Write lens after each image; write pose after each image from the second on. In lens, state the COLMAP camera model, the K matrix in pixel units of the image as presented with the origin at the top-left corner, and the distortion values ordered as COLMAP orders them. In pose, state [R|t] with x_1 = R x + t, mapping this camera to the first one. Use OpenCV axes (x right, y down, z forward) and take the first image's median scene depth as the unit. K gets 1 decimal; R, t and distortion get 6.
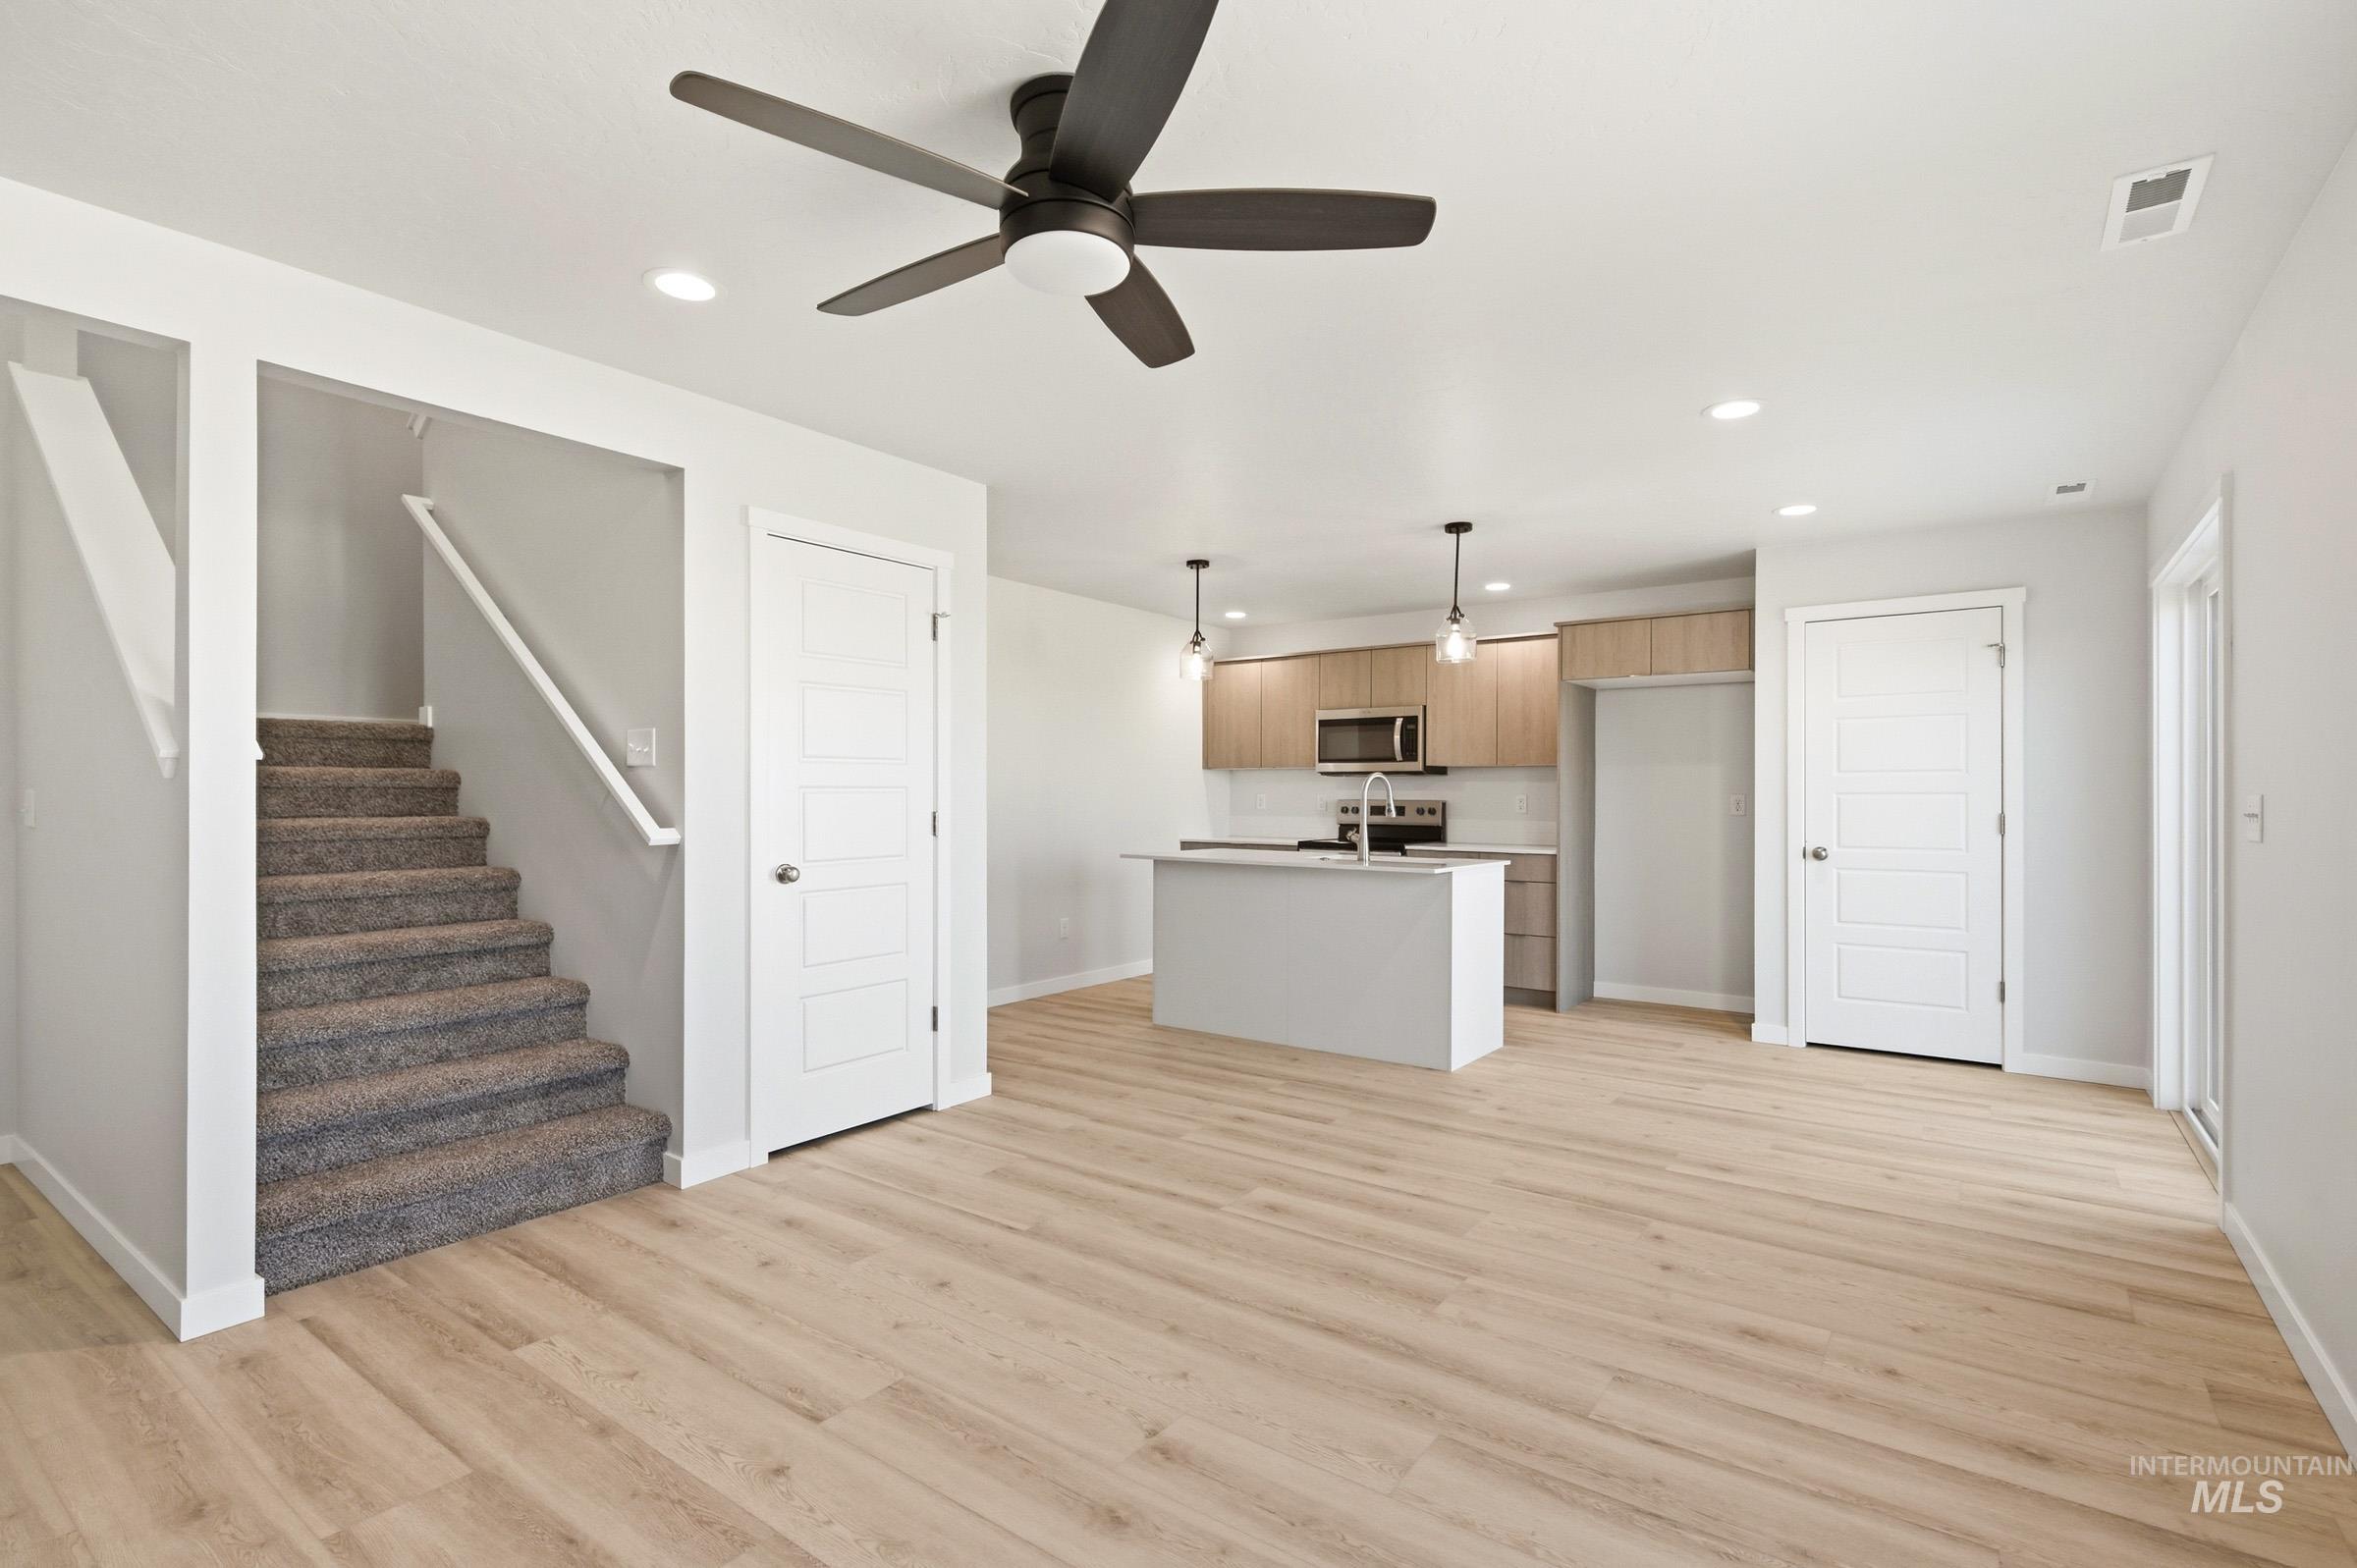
lens RADIAL K [[1096.2, 0, 1191.8], [0, 1096.2, 796.4], [0, 0, 1]] dist [0.010307, -0.004750]
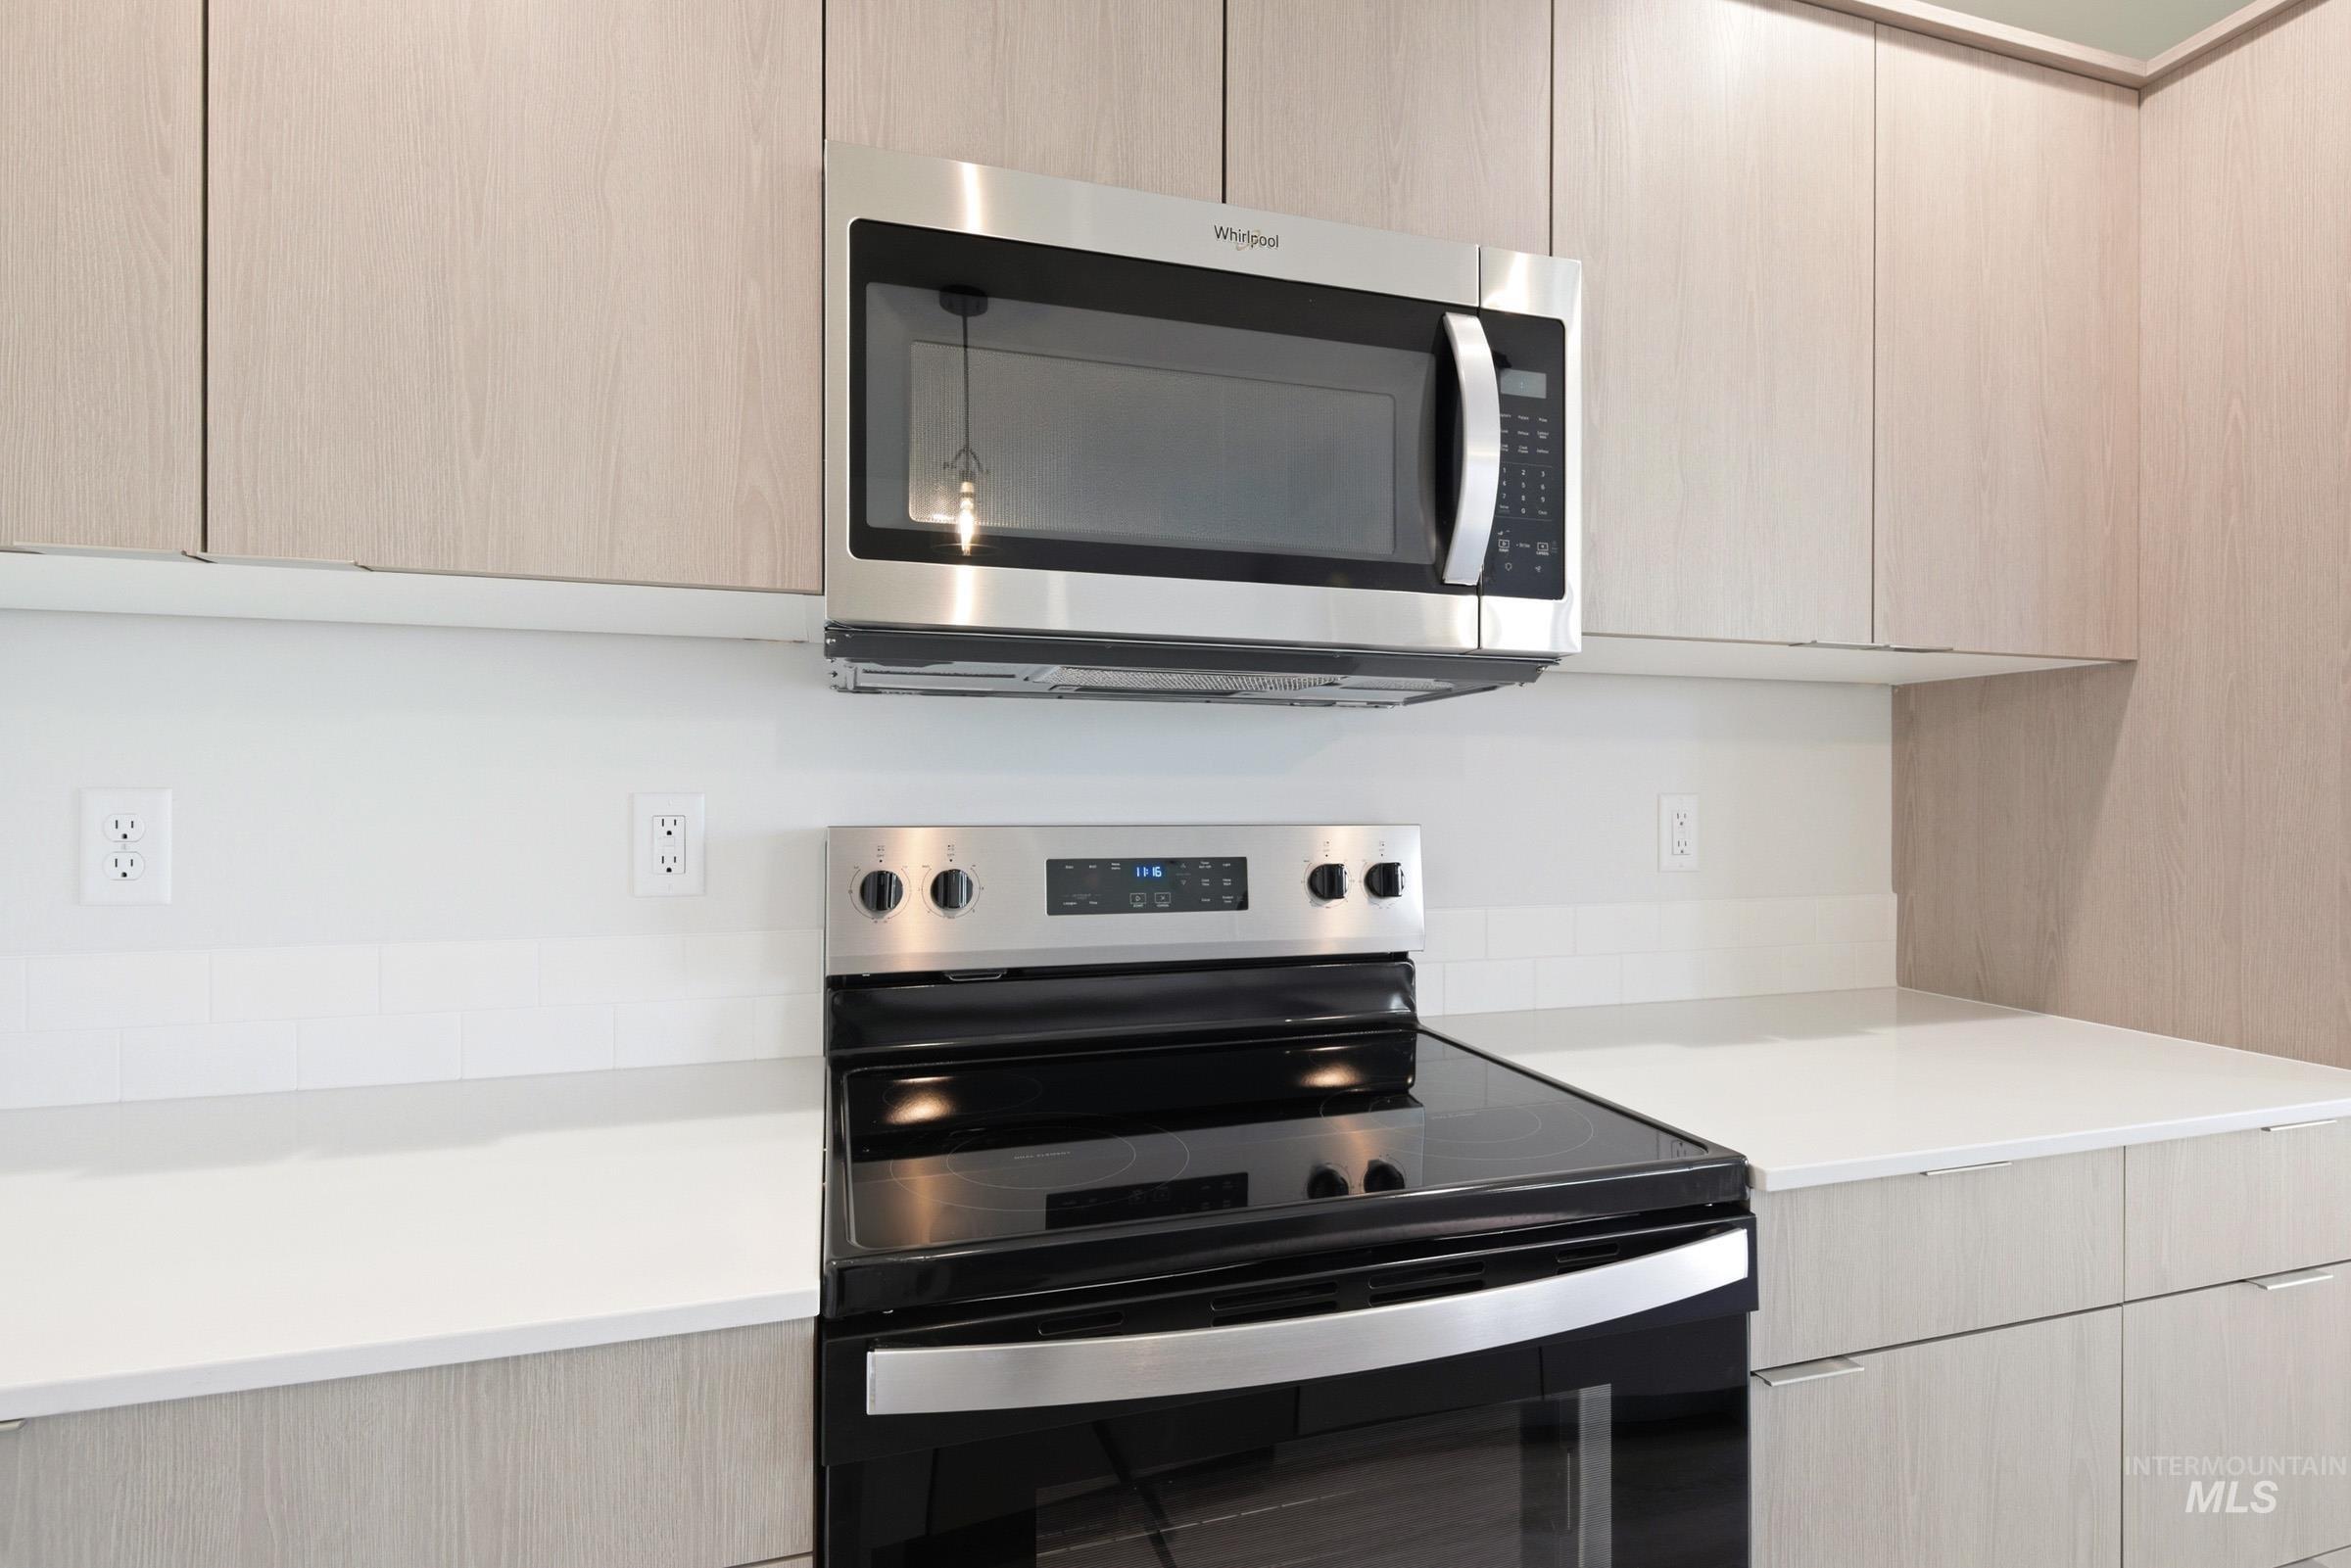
lens RADIAL K [[1093.4, 0, 1168.3], [0, 1093.4, 777.6], [0, 0, 1]] dist [0.010307, -0.004750]
pose [[0.610861, 0.001488, 0.791736, 0.061935], [-0.003931, 0.999992, 0.001154, -0.008230], [-0.791728, -0.003817, 0.610862, 1.470542]]
